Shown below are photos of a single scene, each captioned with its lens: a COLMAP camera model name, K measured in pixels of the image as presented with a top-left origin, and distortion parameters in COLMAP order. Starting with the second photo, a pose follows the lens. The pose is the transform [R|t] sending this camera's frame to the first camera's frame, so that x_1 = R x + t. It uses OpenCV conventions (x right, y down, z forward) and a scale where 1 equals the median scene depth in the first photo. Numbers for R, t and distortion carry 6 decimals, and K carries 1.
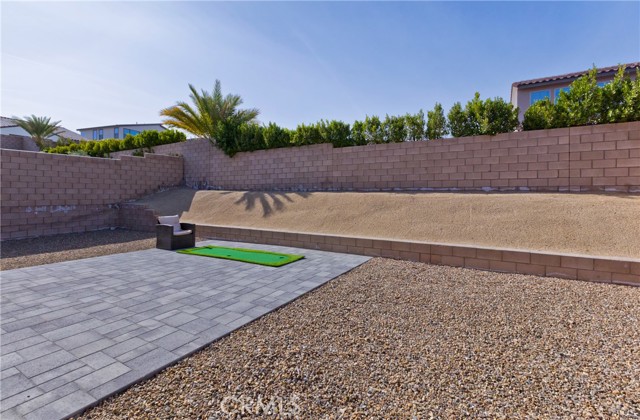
lens RADIAL K [[296.4, 0, 322.1], [0, 296.4, 198.6], [0, 0, 1]] dist [-0.007584, -0.000624]
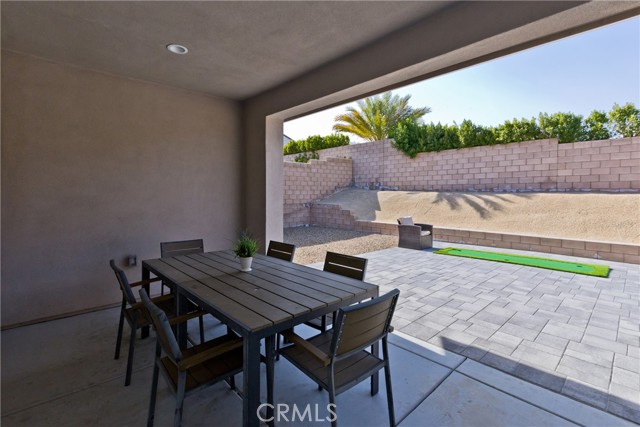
lens RADIAL K [[297.0, 0, 314.3], [0, 297.0, 201.1], [0, 0, 1]] dist [0.001689, 0.001020]
pose [[0.954913, 0.007877, -0.296780, -0.366056], [-0.003652, 0.999884, 0.014787, -0.007718], [0.296863, -0.013037, 0.954831, -0.071579]]
